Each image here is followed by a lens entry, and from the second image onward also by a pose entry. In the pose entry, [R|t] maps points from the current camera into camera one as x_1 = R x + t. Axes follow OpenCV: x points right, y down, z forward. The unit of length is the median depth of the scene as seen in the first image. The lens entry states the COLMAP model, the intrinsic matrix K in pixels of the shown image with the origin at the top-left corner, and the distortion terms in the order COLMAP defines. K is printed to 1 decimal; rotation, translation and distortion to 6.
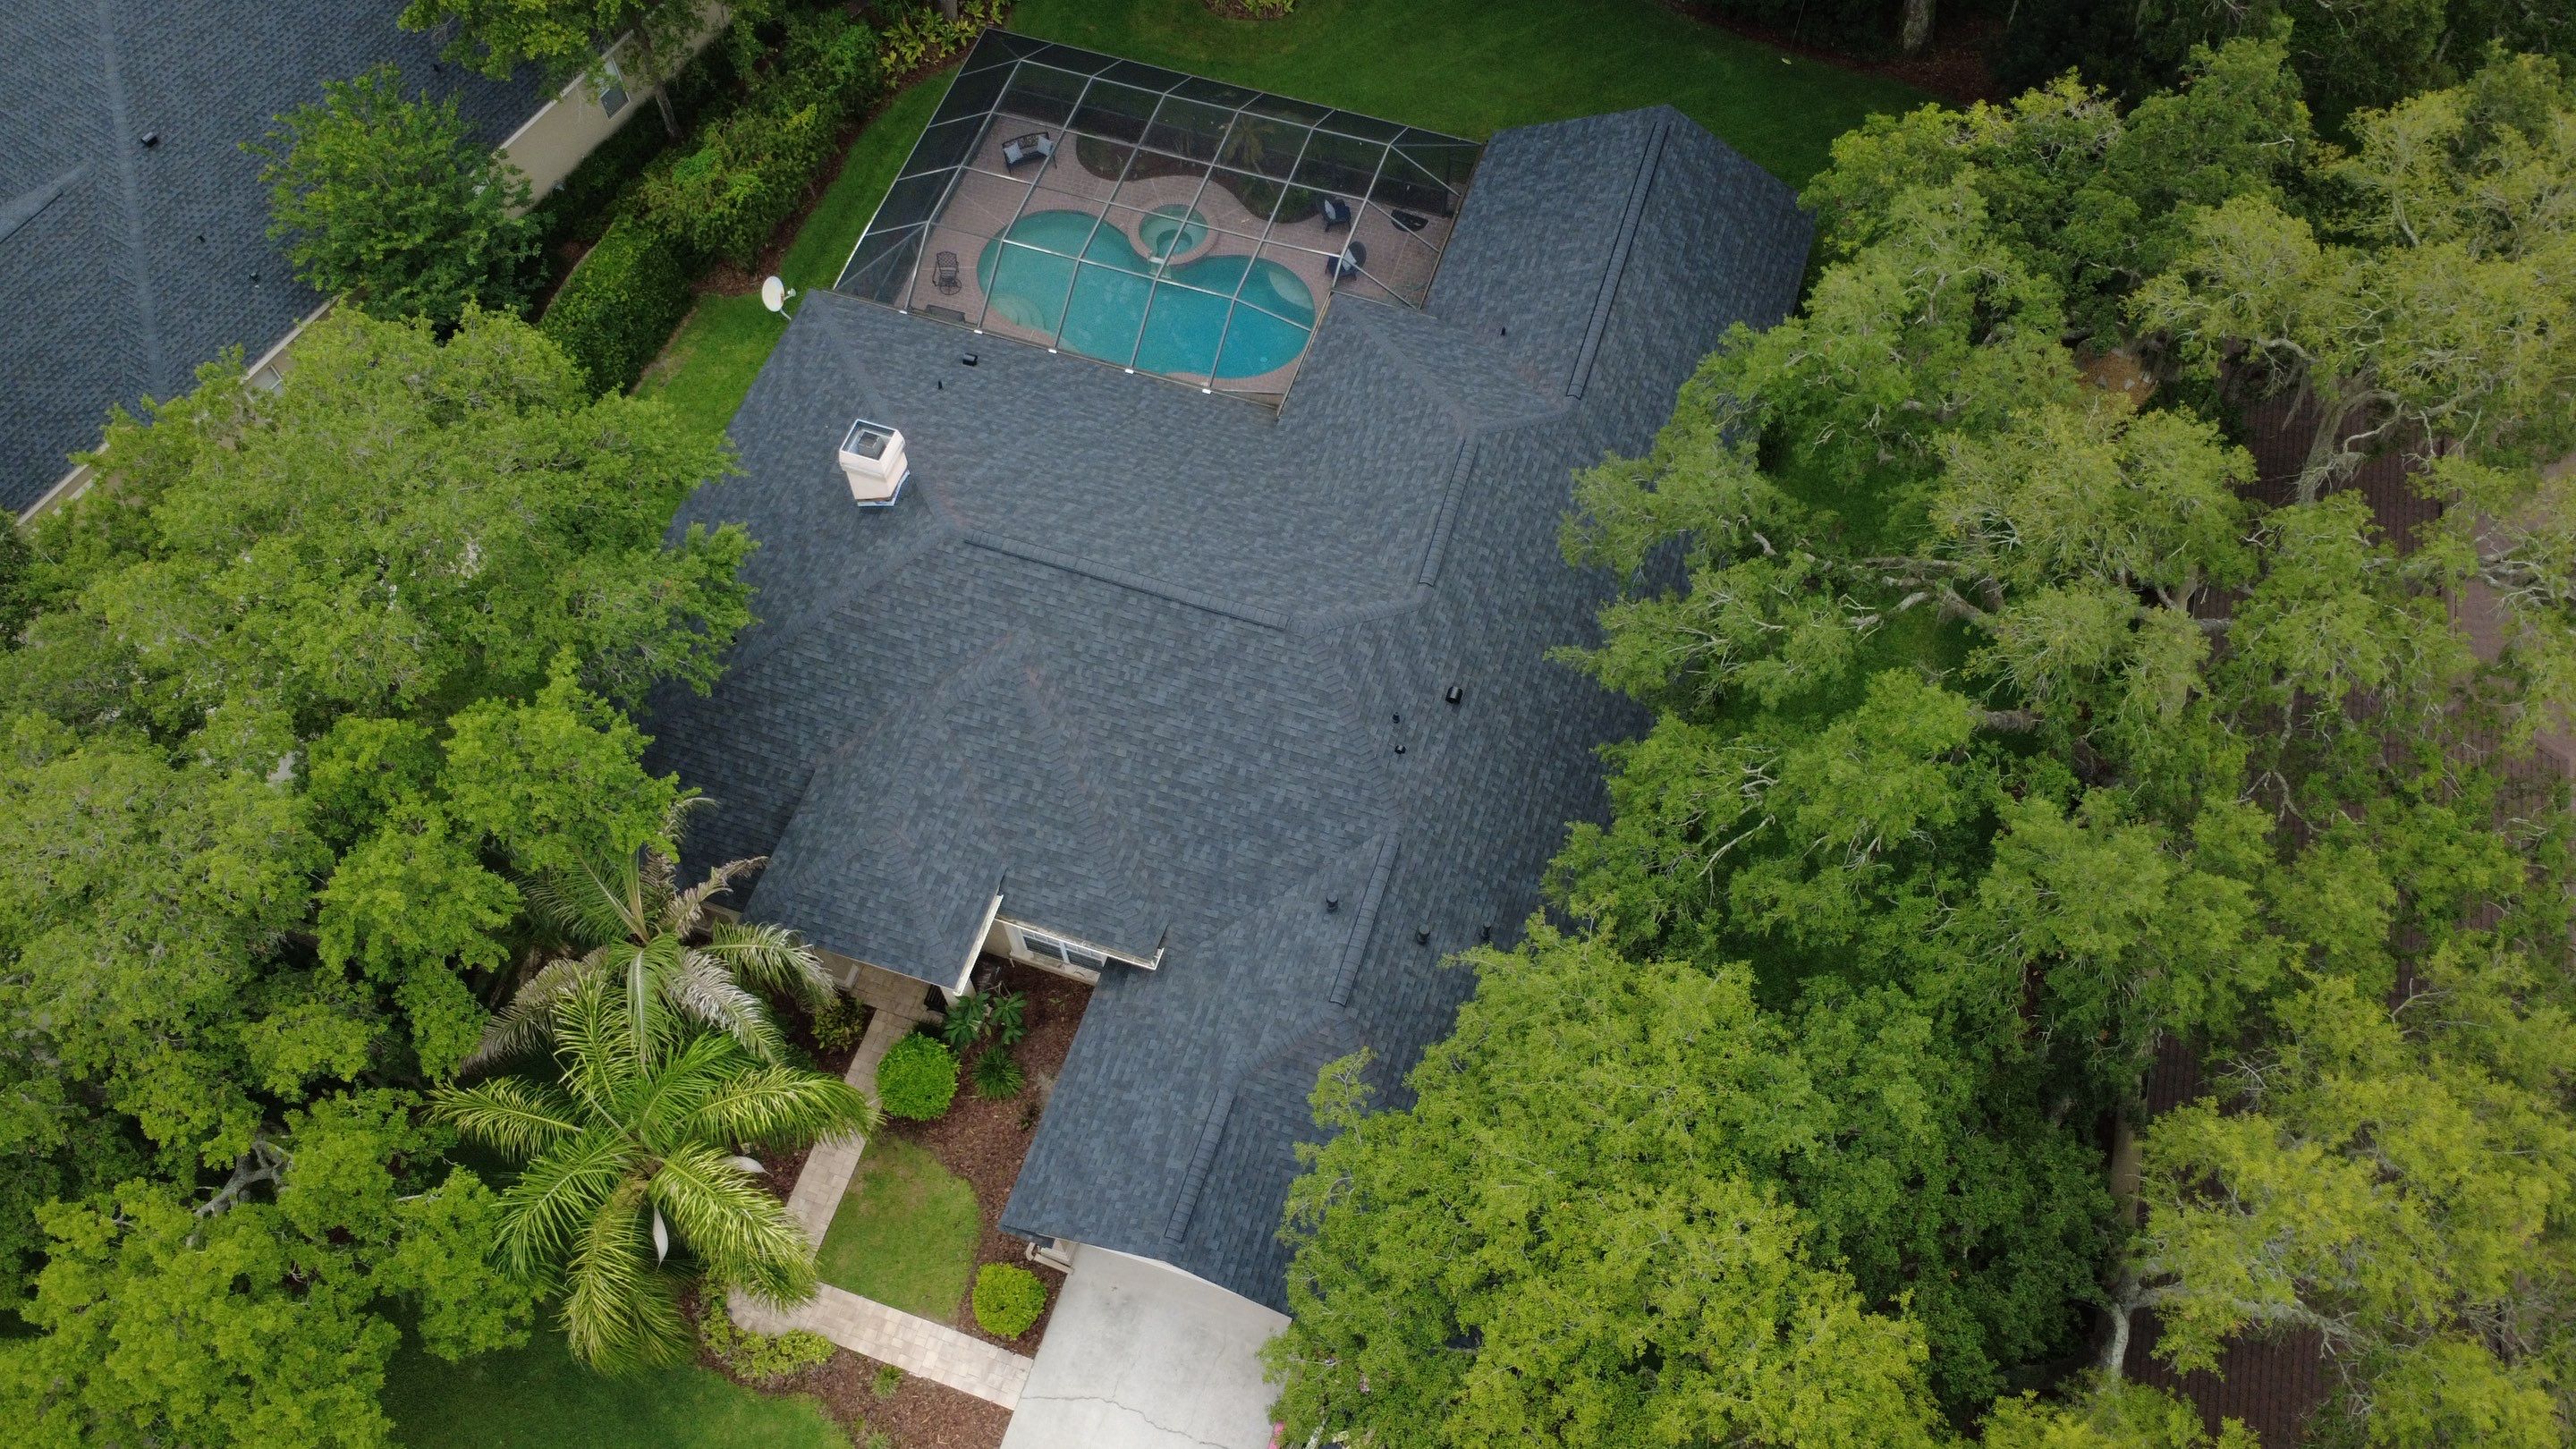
lens RADIAL K [[1874.8, 0, 1292.9], [0, 1874.8, 721.7], [0, 0, 1]] dist [-0.001089, 0.001231]
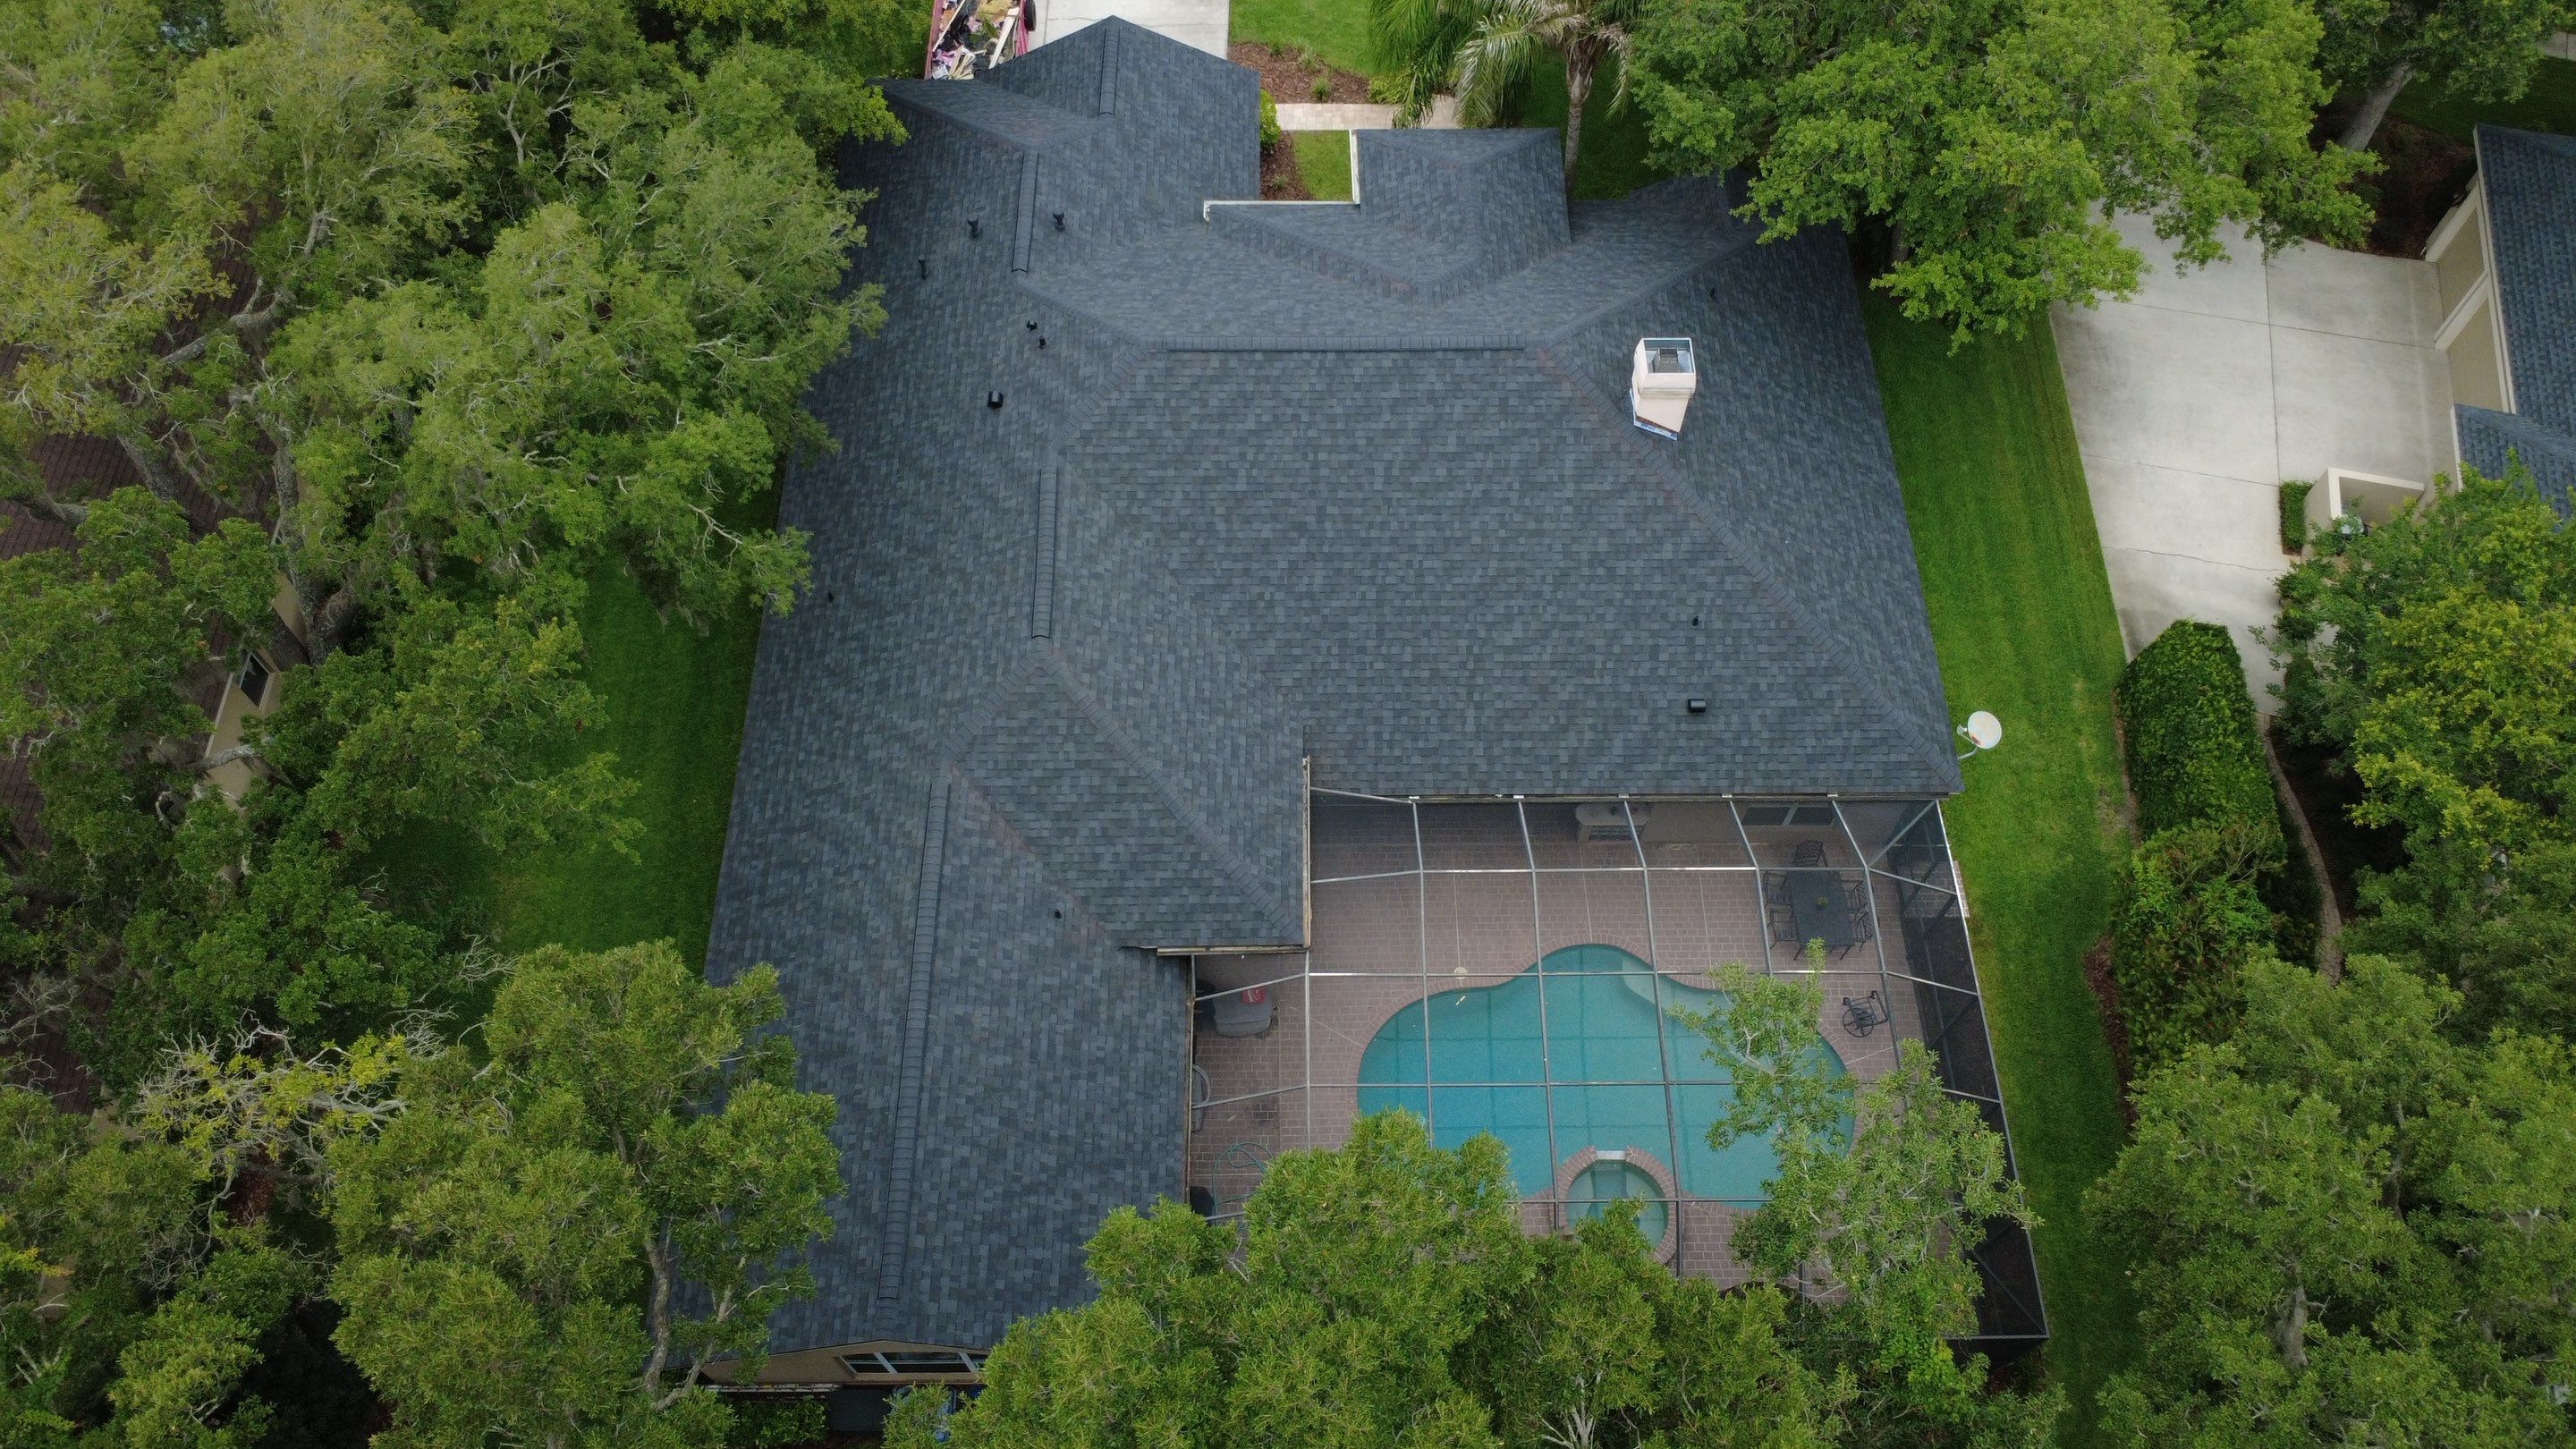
lens RADIAL K [[1874.8, 0, 1279.6], [0, 1874.8, 724.1], [0, 0, 1]] dist [-0.001089, 0.001231]
pose [[-0.948232, 0.274137, -0.160328, 0.149430], [-0.277491, -0.469678, 0.838094, -0.961480], [0.154450, 0.839197, 0.521434, 0.660374]]
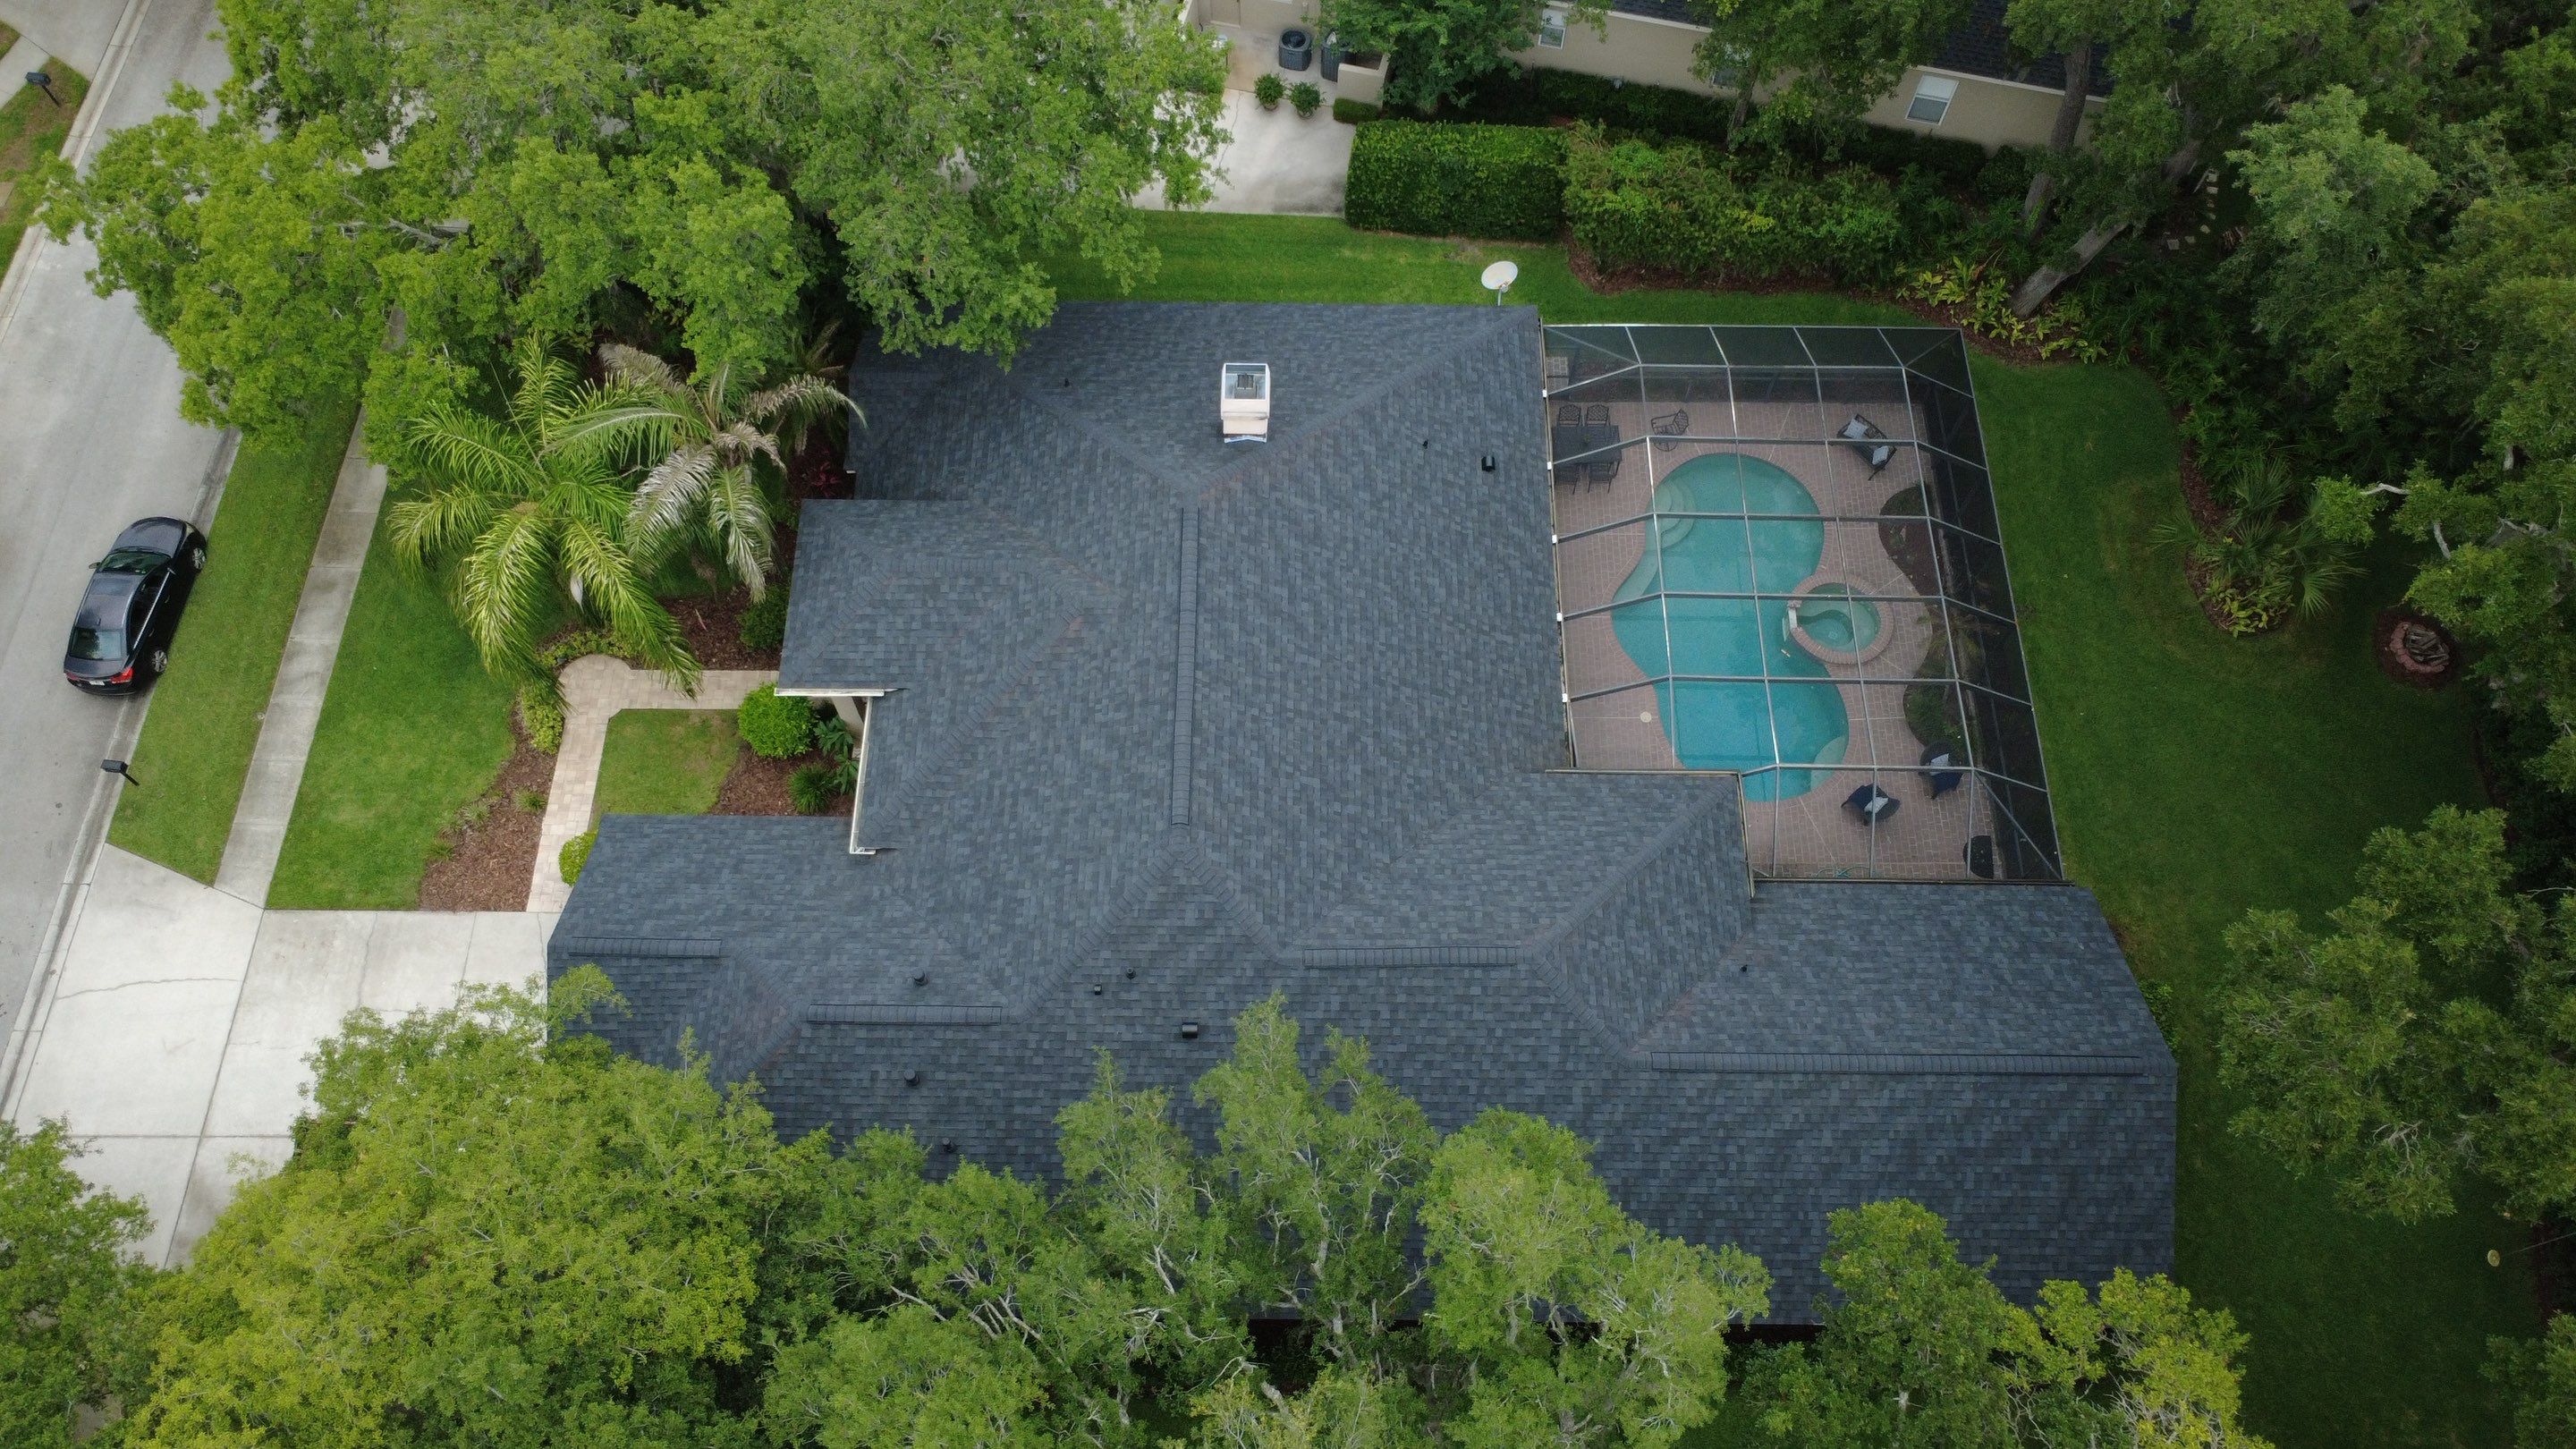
lens RADIAL K [[1874.8, 0, 1283.5], [0, 1874.8, 732.4], [0, 0, 1]] dist [-0.001089, 0.001231]
pose [[0.305167, 0.857816, -0.413551, 0.352384], [-0.835838, 0.449373, 0.315340, -0.402883], [0.456343, 0.249430, 0.854129, 0.217489]]
